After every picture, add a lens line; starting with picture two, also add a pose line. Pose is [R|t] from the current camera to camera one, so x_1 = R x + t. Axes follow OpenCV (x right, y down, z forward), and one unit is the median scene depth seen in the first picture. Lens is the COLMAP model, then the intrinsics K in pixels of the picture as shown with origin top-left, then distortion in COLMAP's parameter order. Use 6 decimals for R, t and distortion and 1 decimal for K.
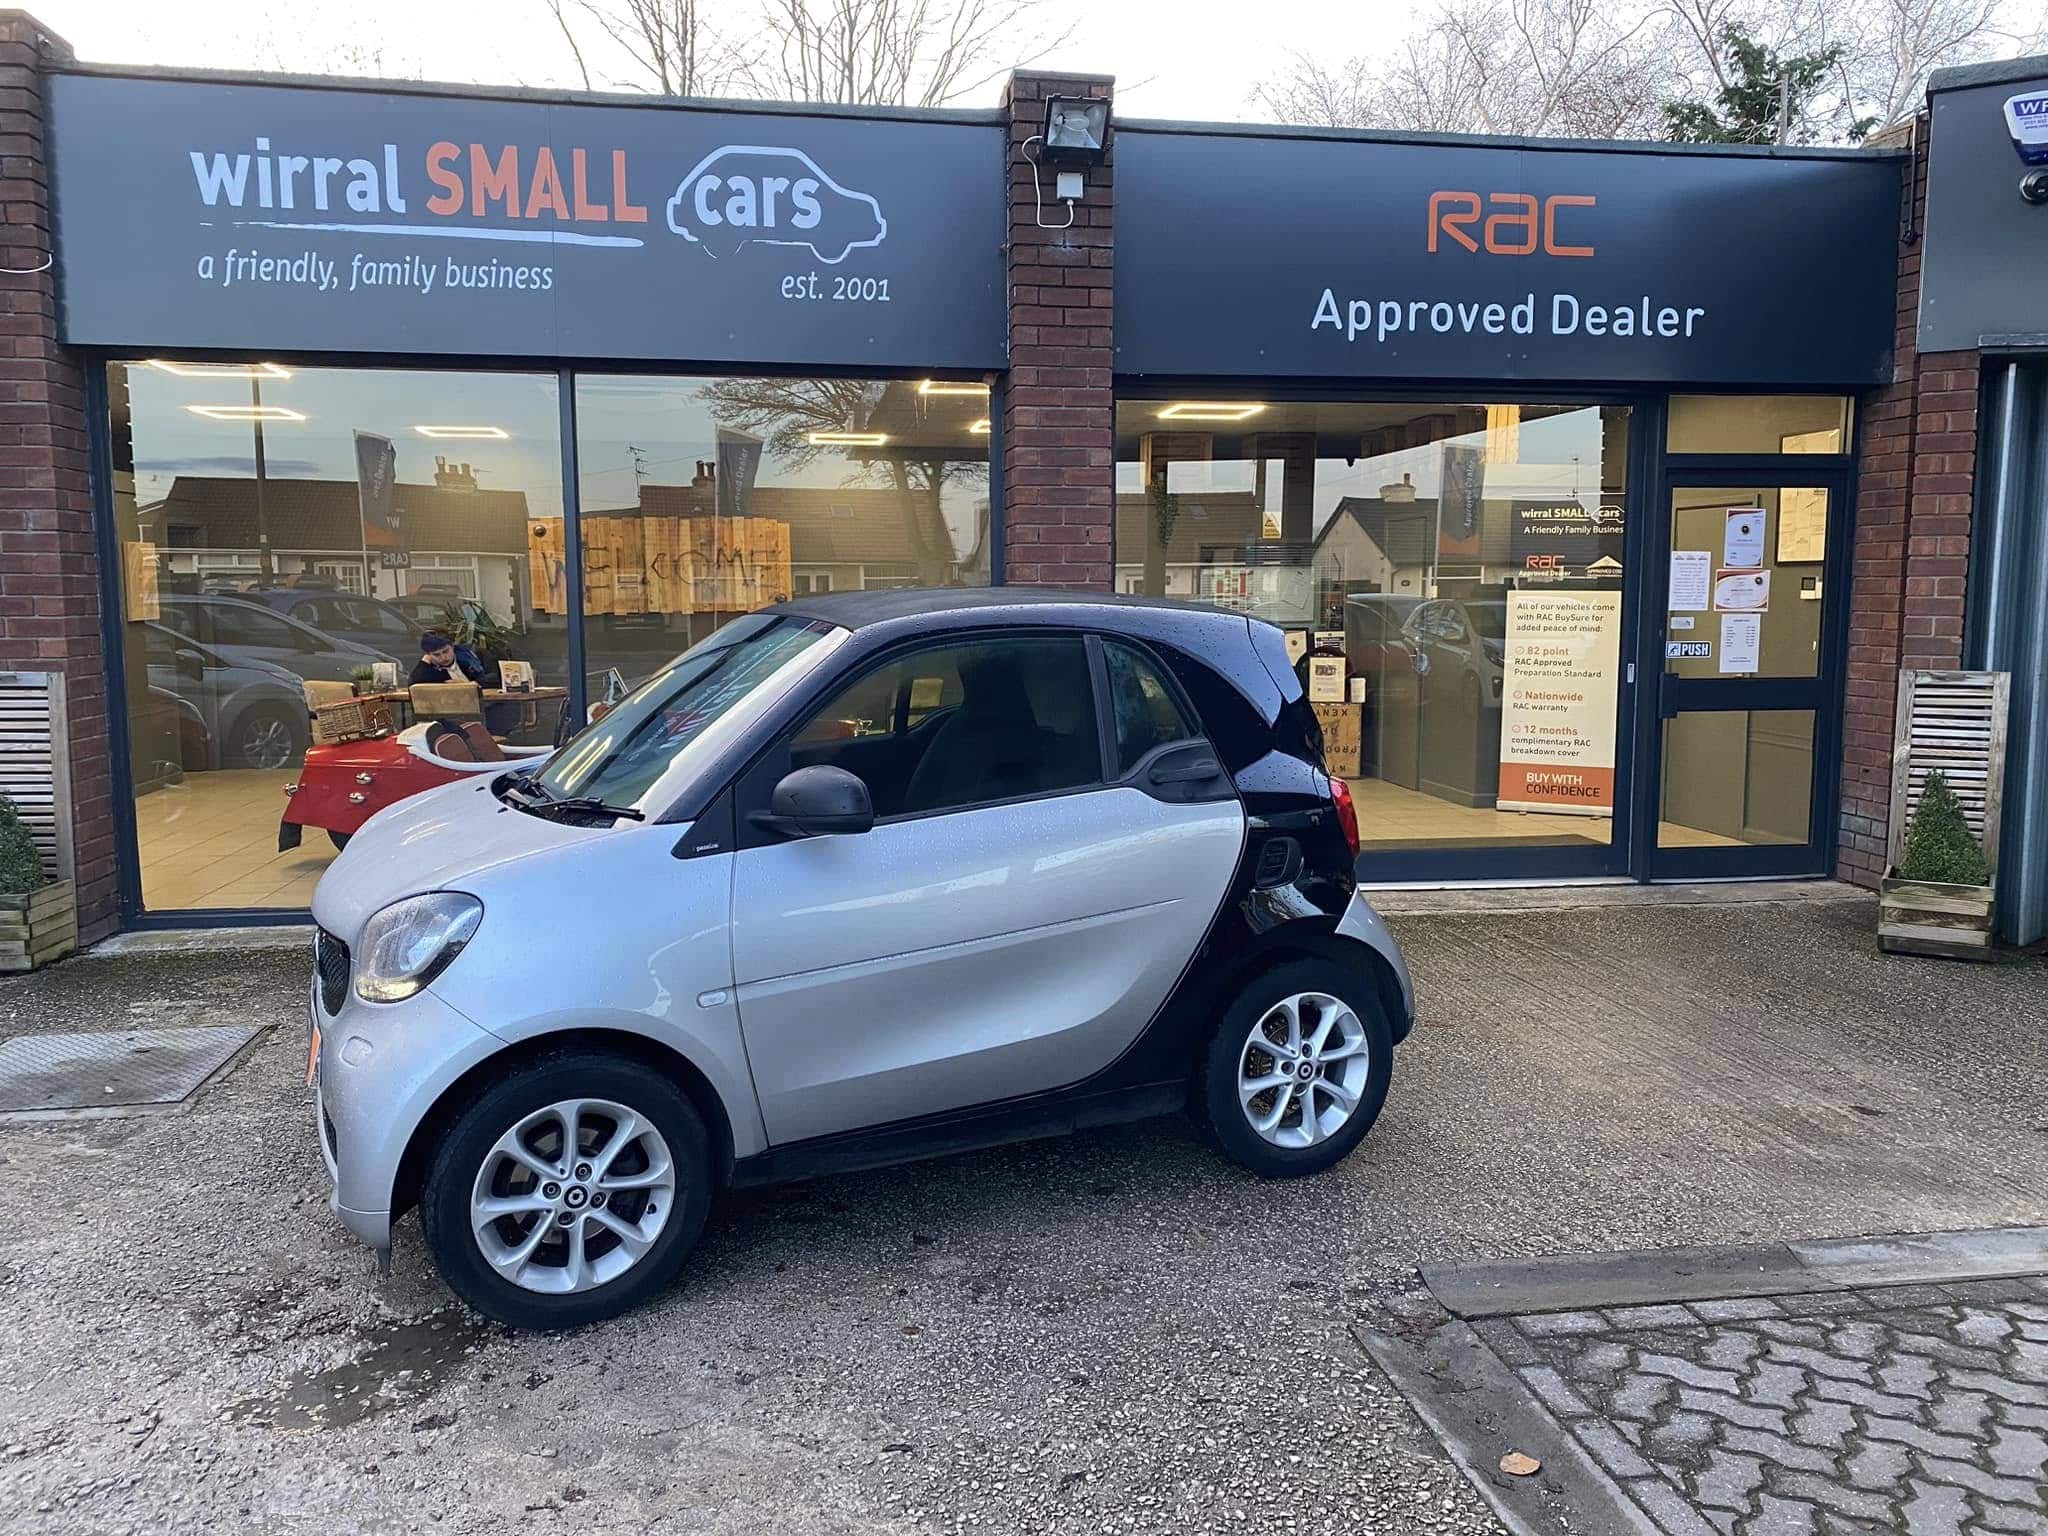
lens RADIAL K [[1540.4, 0, 1029.5], [0, 1540.4, 760.0], [0, 0, 1]] dist [0.013992, 0.000271]
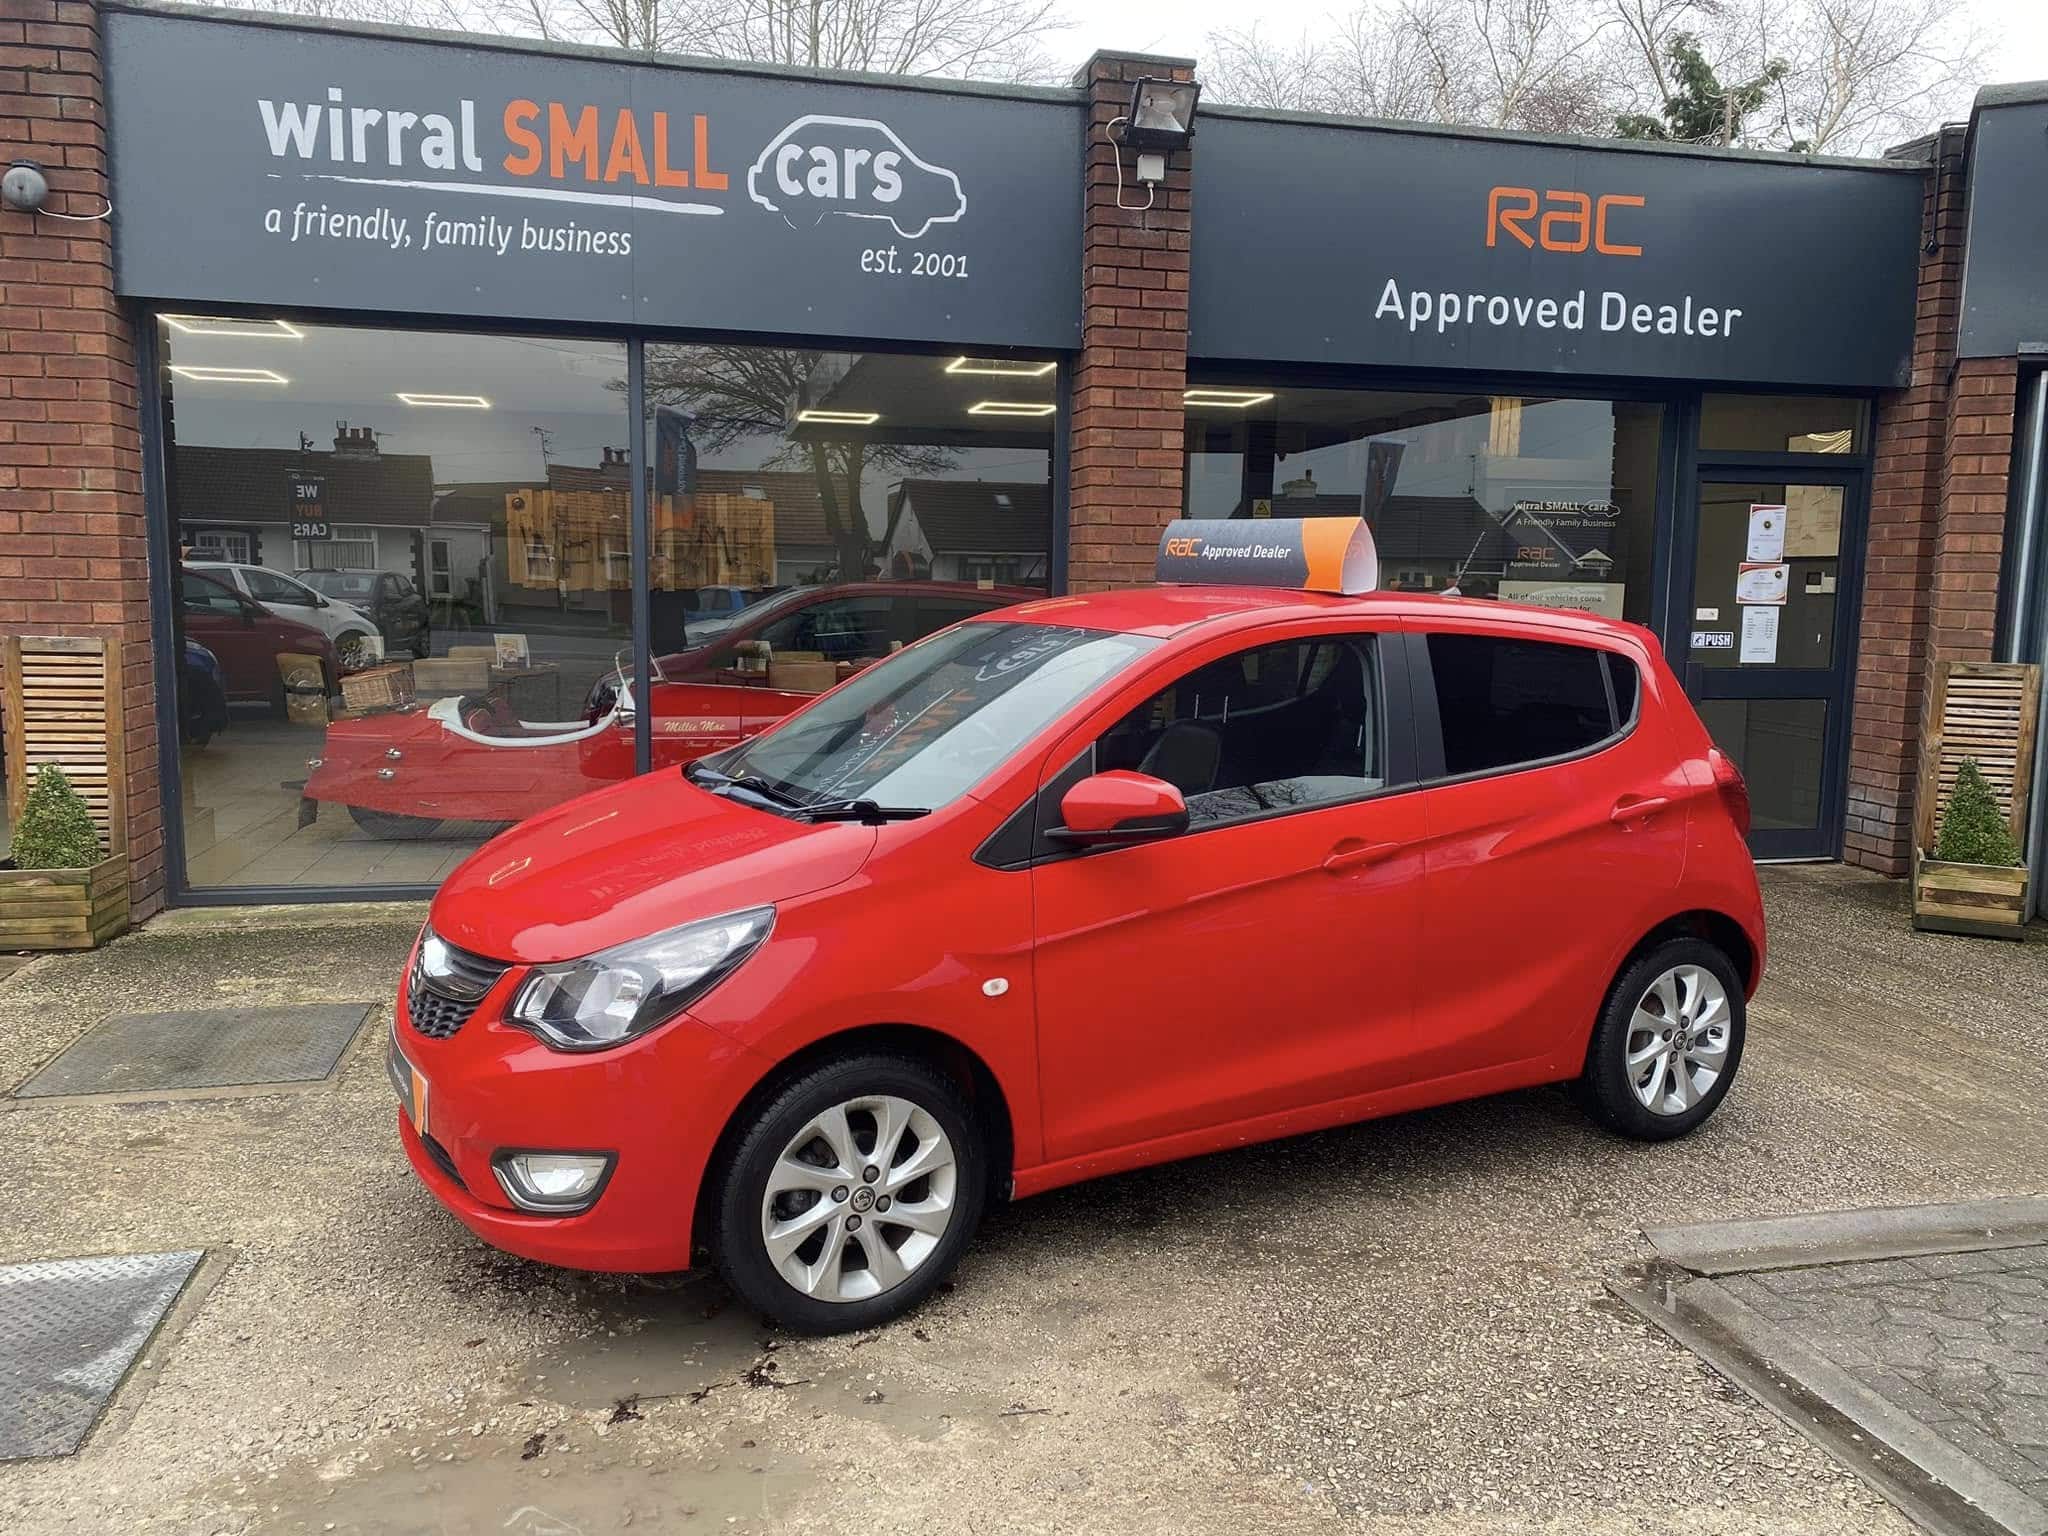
lens RADIAL K [[1537.6, 0, 1029.6], [0, 1537.6, 760.7], [0, 0, 1]] dist [0.015447, -0.001809]
pose [[0.997305, 0.008377, 0.072893, -0.123318], [-0.009037, 0.999921, 0.008739, 0.005440], [-0.072814, -0.009374, 0.997301, 0.001969]]
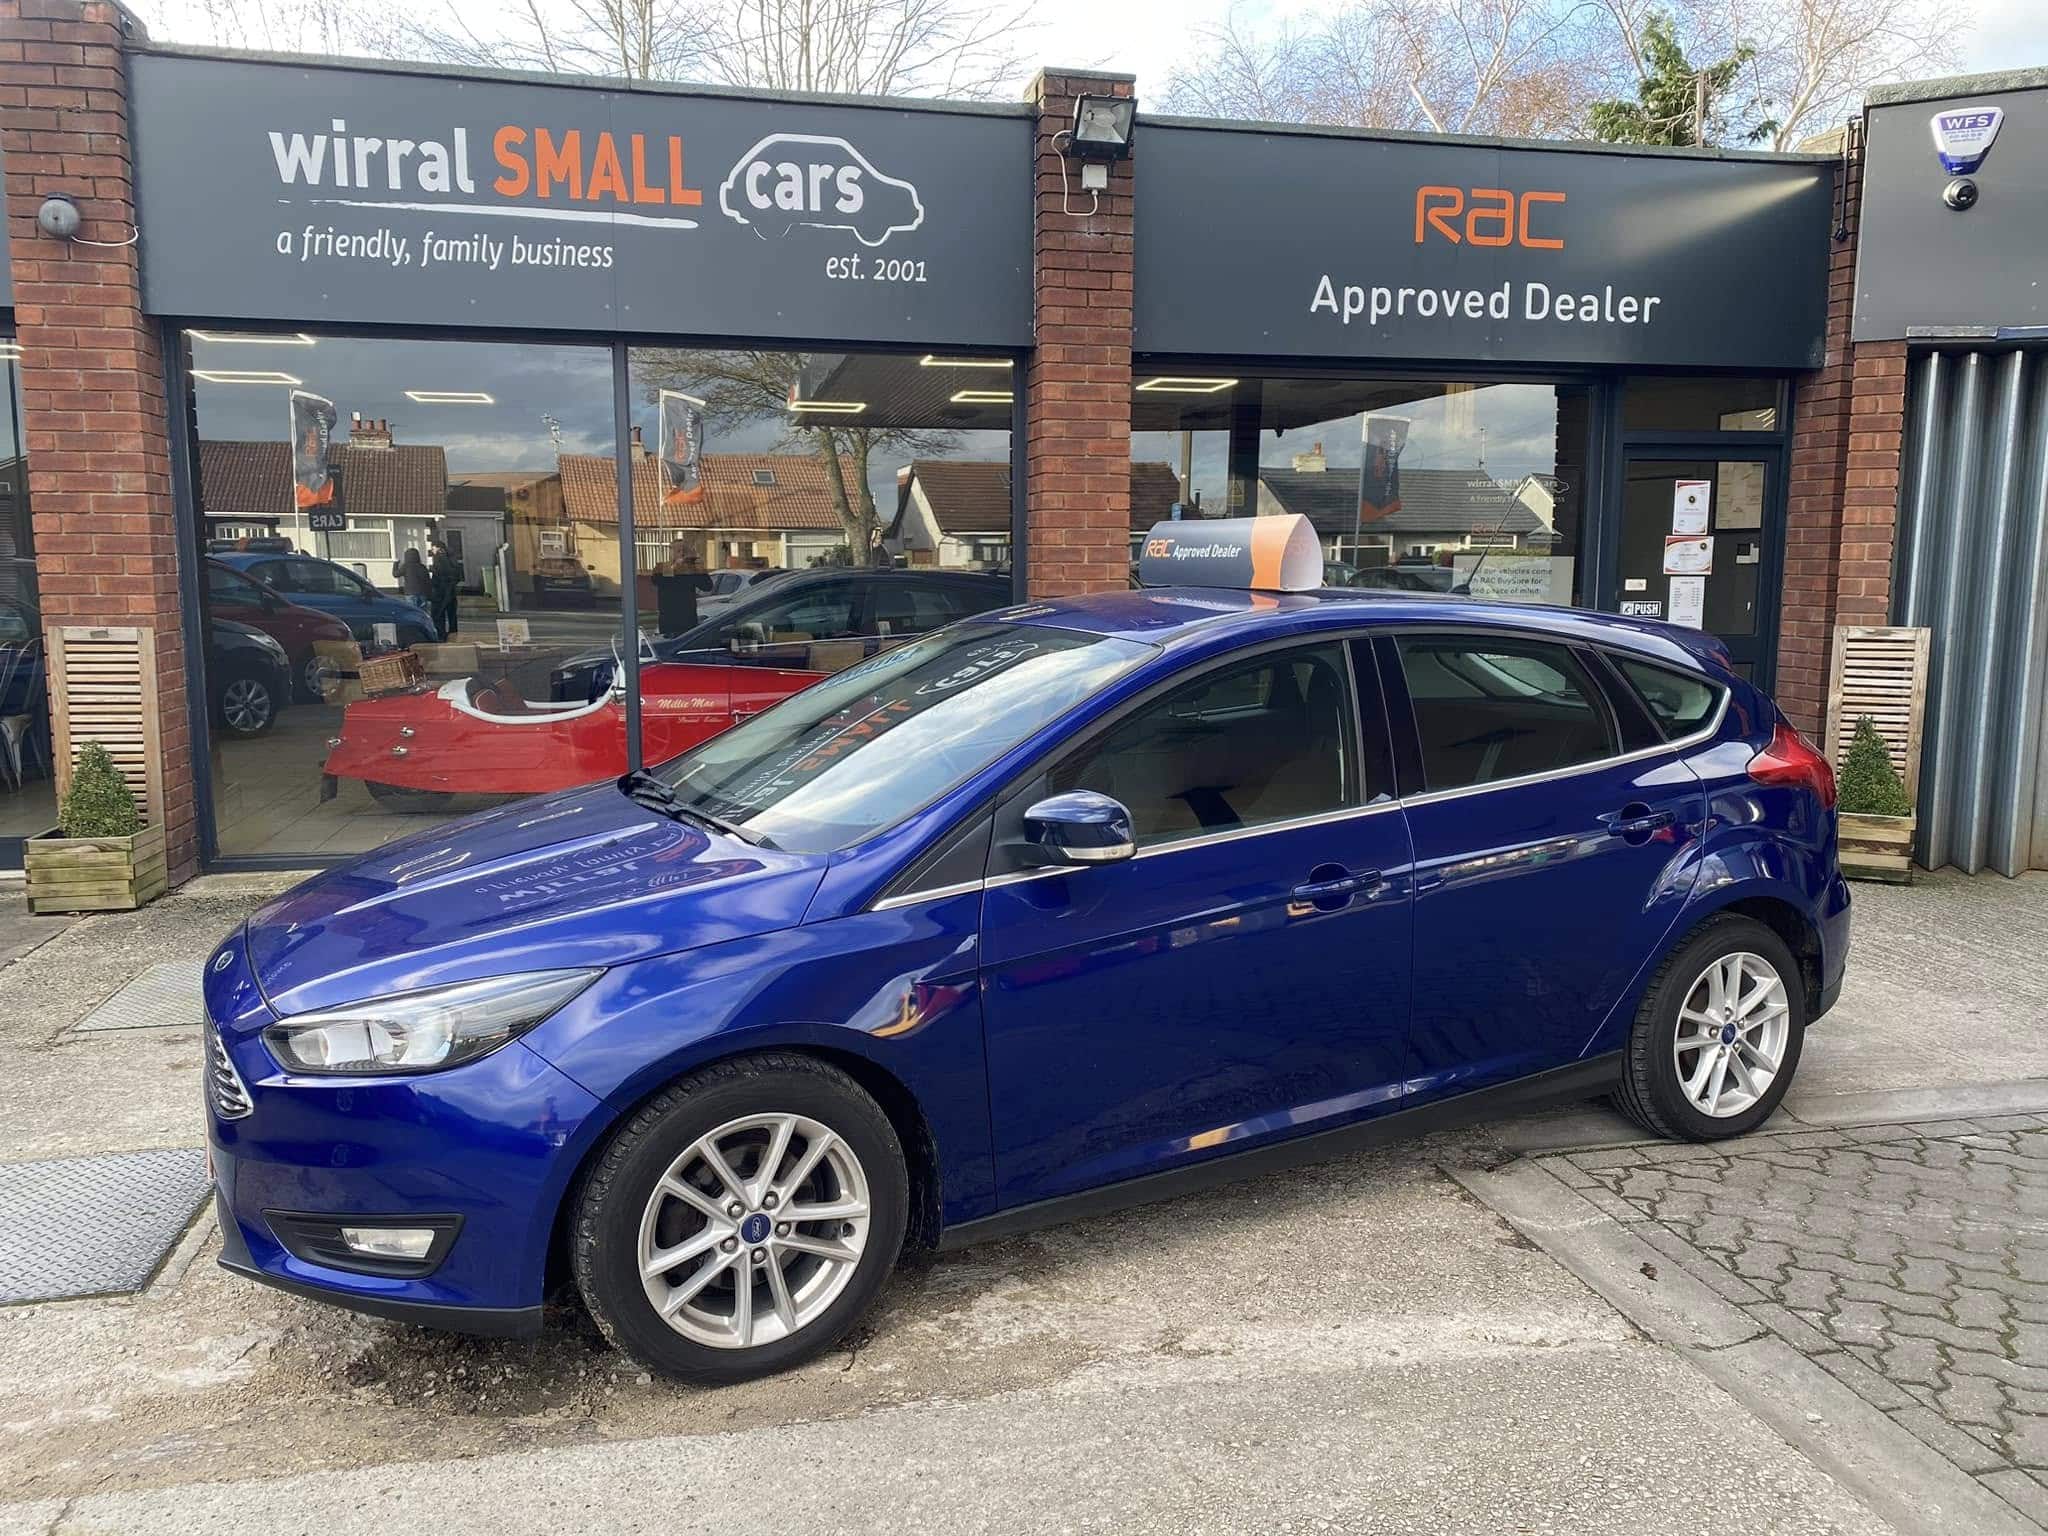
lens RADIAL K [[1540.4, 0, 1029.5], [0, 1540.4, 760.0], [0, 0, 1]] dist [0.013992, 0.000271]
pose [[0.998171, -0.005214, 0.060232, -0.087219], [0.003918, 0.999759, 0.021623, 0.012299], [-0.060331, -0.021348, 0.997950, -0.084300]]
